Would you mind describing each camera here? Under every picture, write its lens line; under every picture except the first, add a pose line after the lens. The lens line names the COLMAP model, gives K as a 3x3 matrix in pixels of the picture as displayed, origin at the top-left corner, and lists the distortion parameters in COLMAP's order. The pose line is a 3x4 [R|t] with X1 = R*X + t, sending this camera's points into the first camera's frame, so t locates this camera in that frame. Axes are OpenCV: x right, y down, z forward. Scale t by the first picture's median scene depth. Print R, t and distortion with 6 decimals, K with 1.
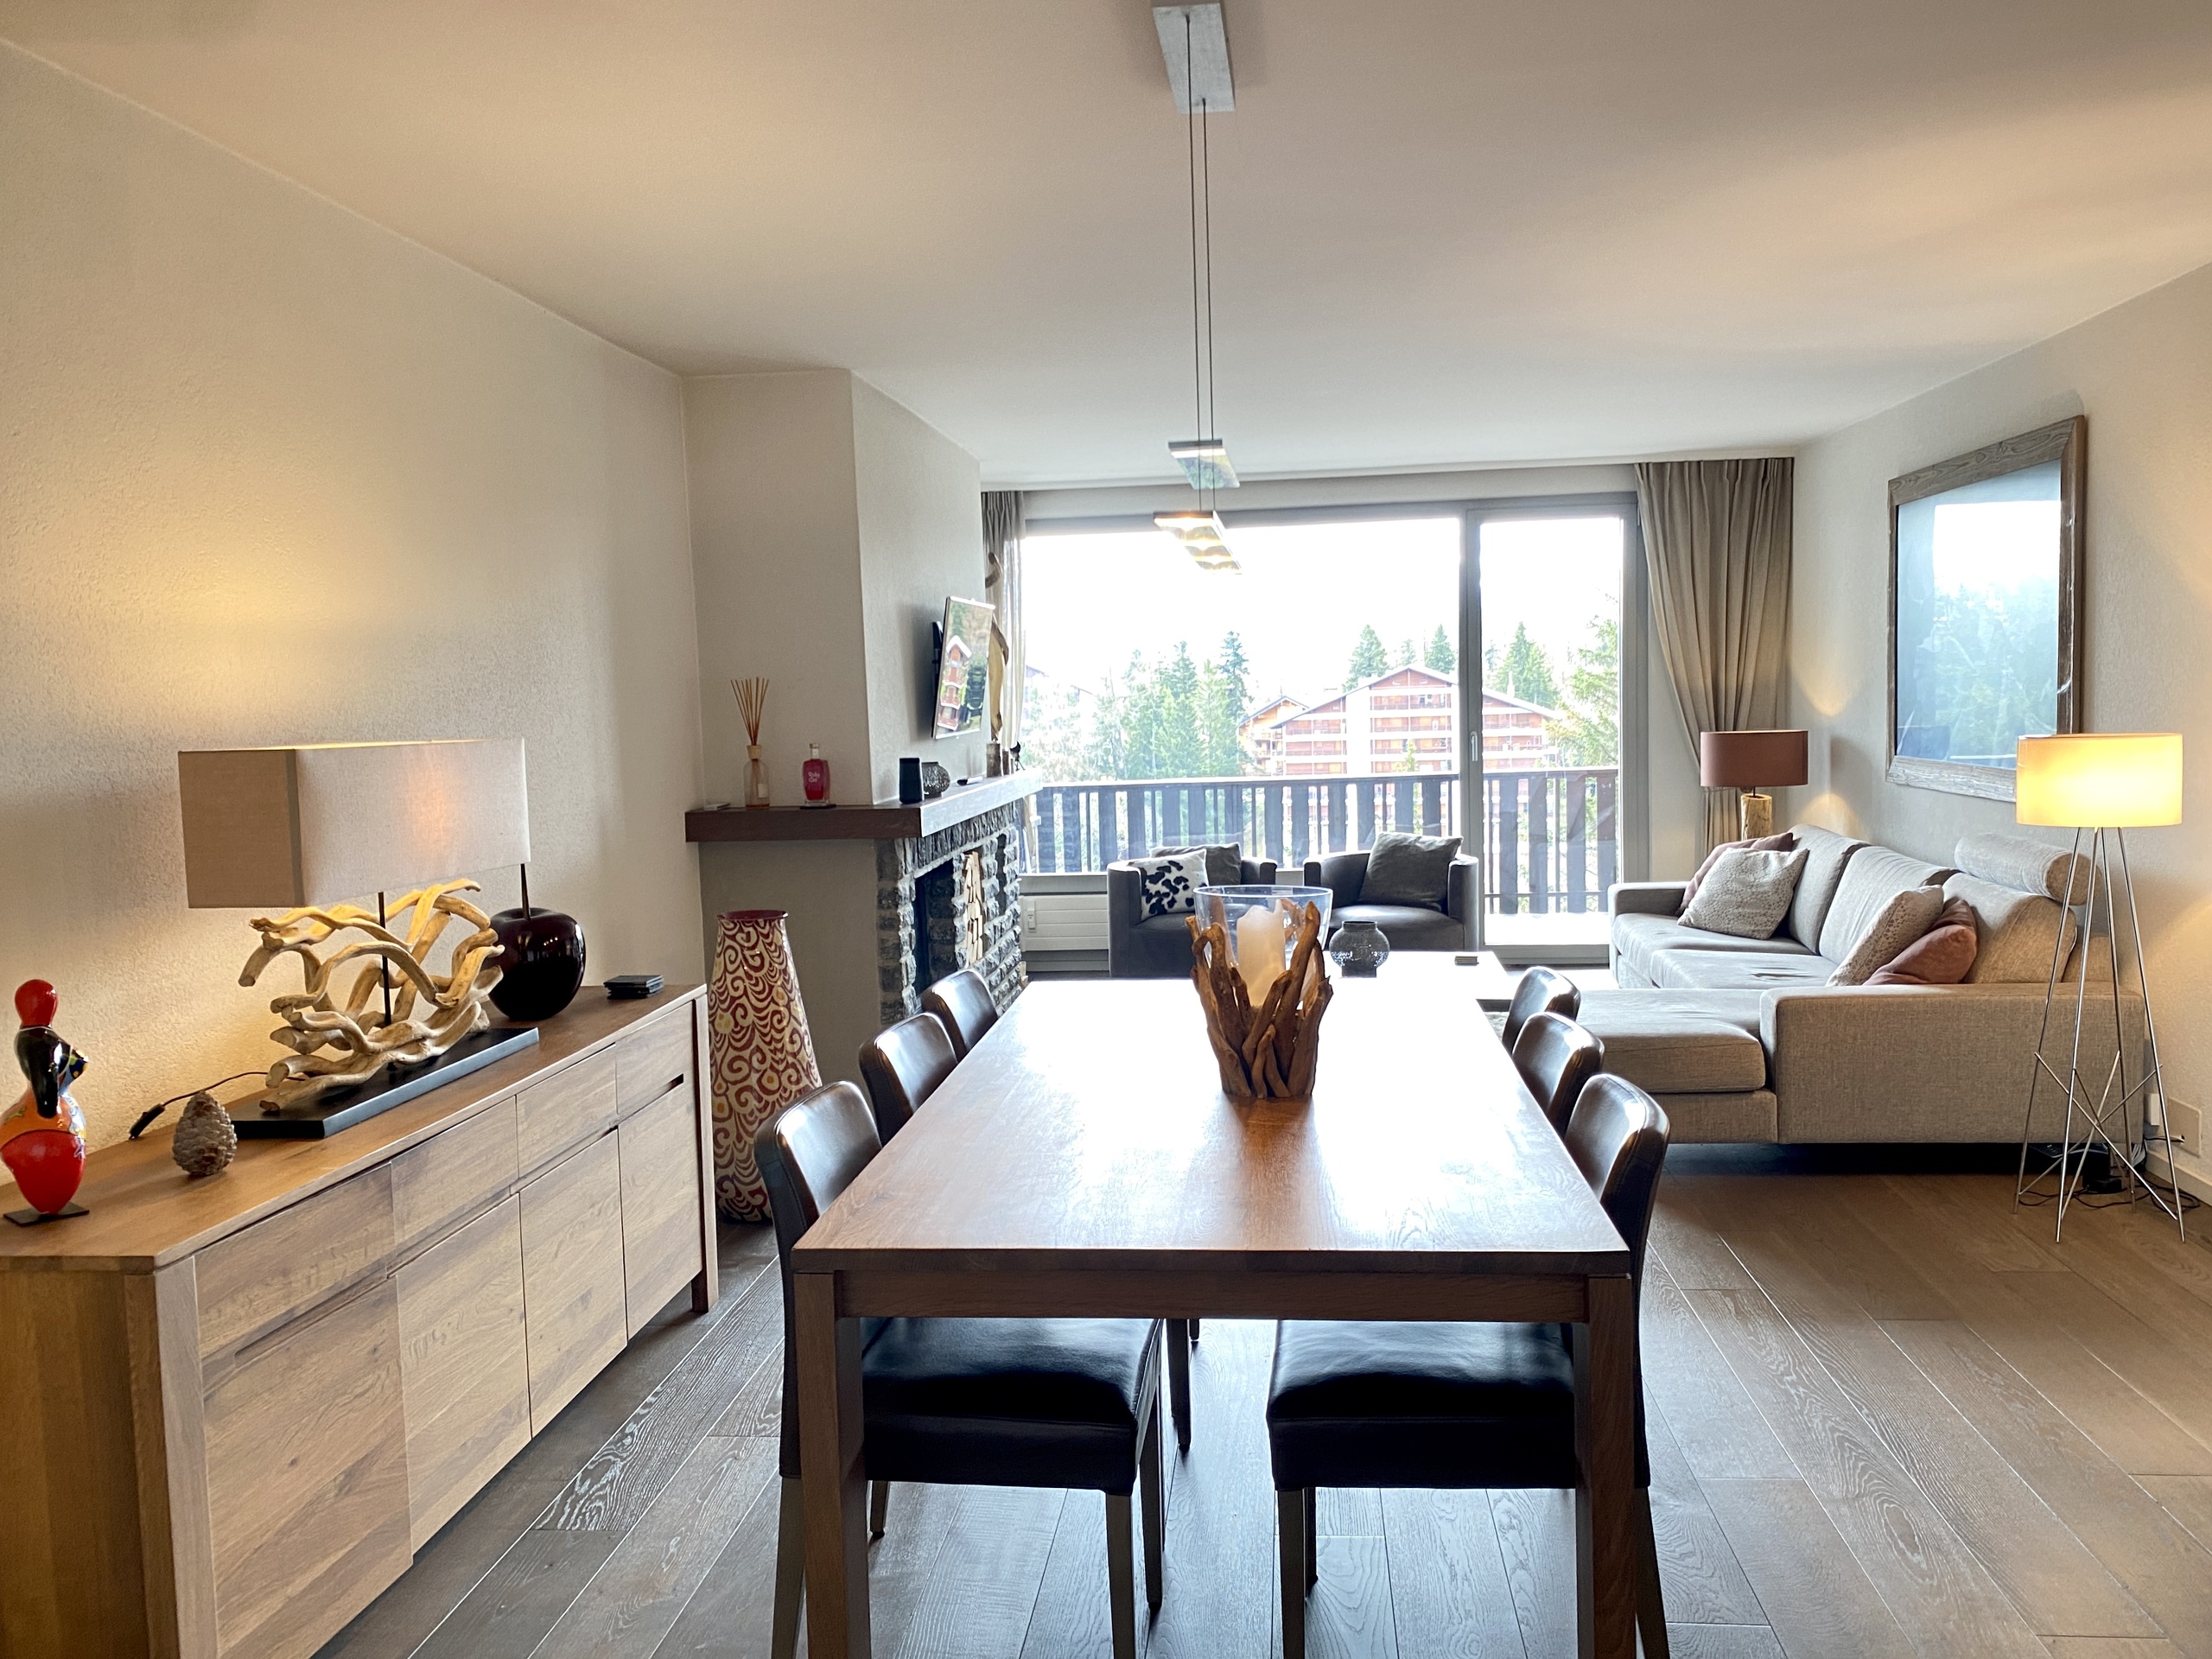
lens RADIAL K [[1667.8, 0, 1059.1], [0, 1667.8, 908.0], [0, 0, 1]] dist [0.024595, -0.030023]
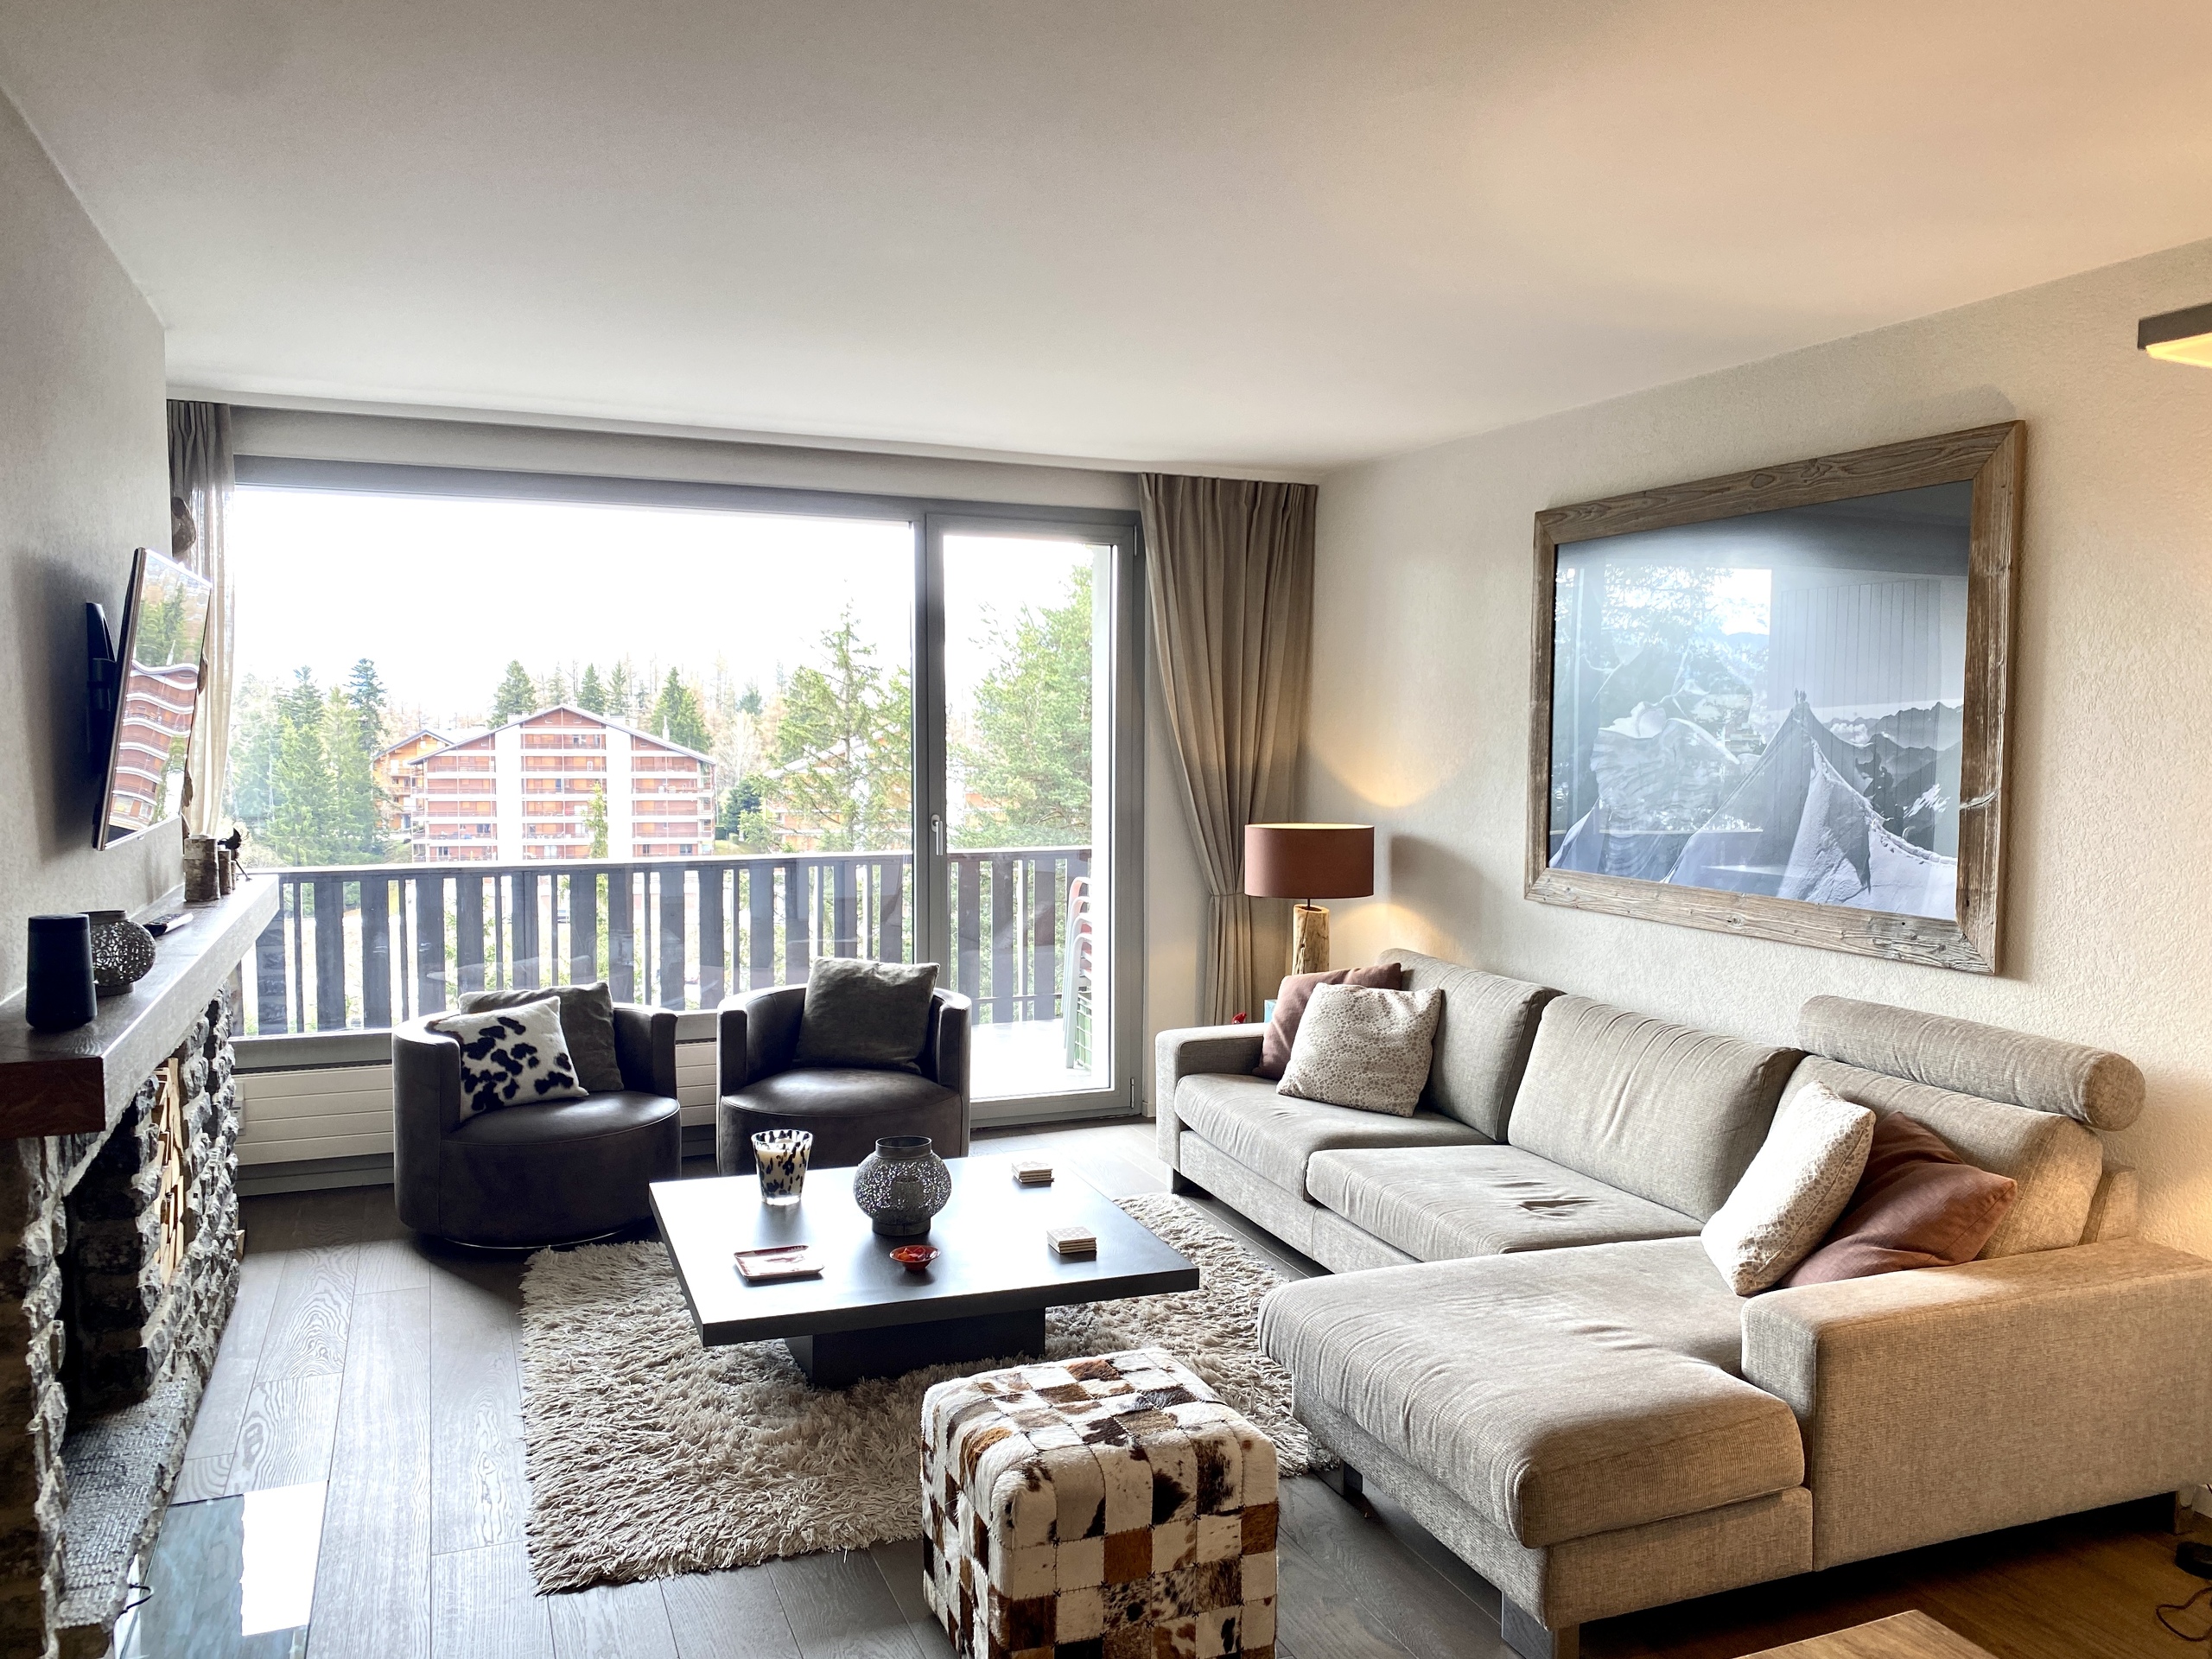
lens RADIAL K [[1667.8, 0, 1093.9], [0, 1667.8, 828.9], [0, 0, 1]] dist [0.024595, -0.030023]
pose [[0.870970, 0.006756, 0.491289, -0.049475], [0.028663, 0.997504, -0.064532, -0.053971], [-0.490499, 0.070287, 0.868603, 0.360592]]
